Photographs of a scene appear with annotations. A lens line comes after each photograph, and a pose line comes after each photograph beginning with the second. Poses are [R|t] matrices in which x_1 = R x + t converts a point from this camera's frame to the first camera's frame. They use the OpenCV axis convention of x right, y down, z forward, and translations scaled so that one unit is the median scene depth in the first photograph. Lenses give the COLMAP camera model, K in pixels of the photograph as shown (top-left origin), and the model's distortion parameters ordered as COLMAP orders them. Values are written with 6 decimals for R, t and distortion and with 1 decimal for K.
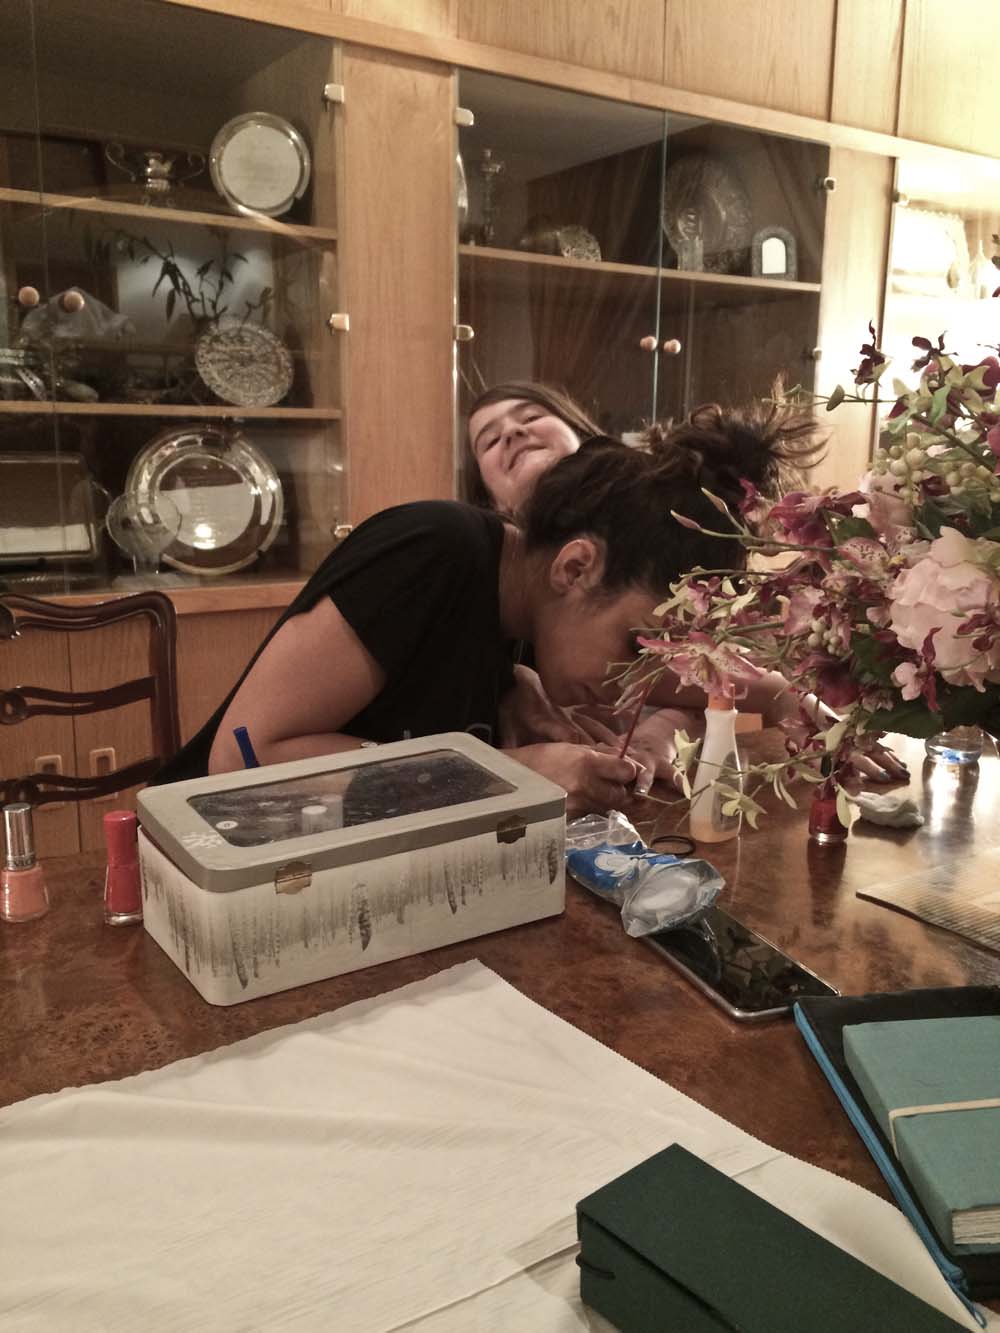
lens RADIAL K [[1198.8, 0, 500.0], [0, 1198.8, 666.5], [0, 0, 1]] dist [0.033093, -0.013743]
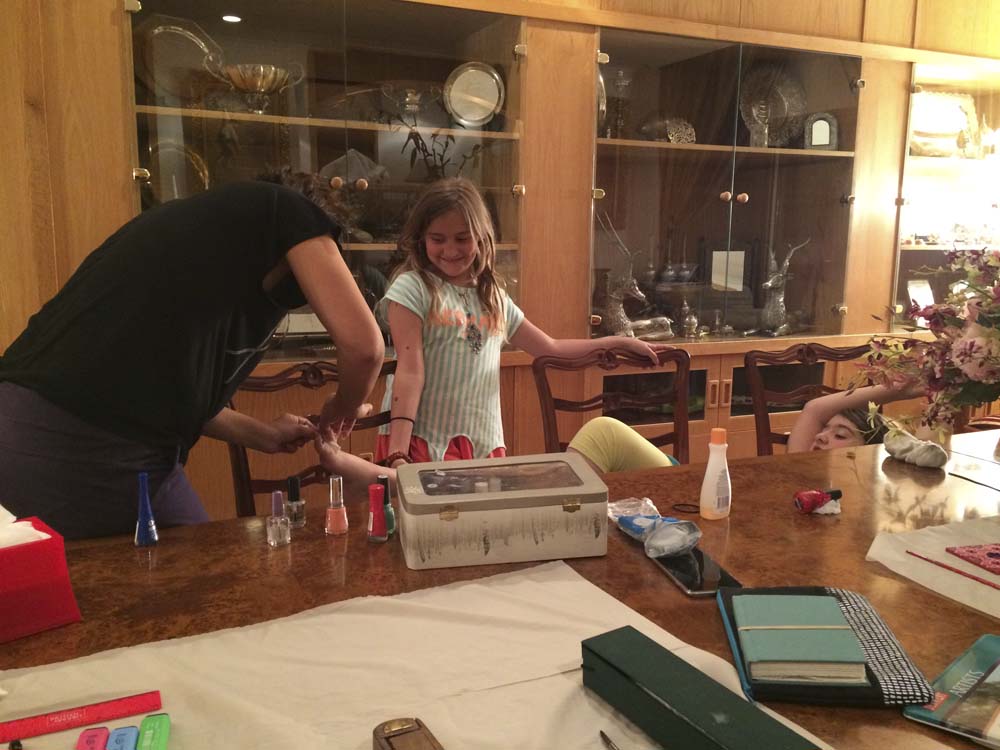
lens RADIAL K [[899.3, 0, 500.0], [0, 899.3, 375.0], [0, 0, 1]] dist [0.033093, -0.013743]
pose [[0.987227, 0.029181, -0.156625, 0.034210], [-0.034288, 0.998961, -0.030005, -0.004985], [0.155586, 0.034992, 0.987202, -0.165322]]
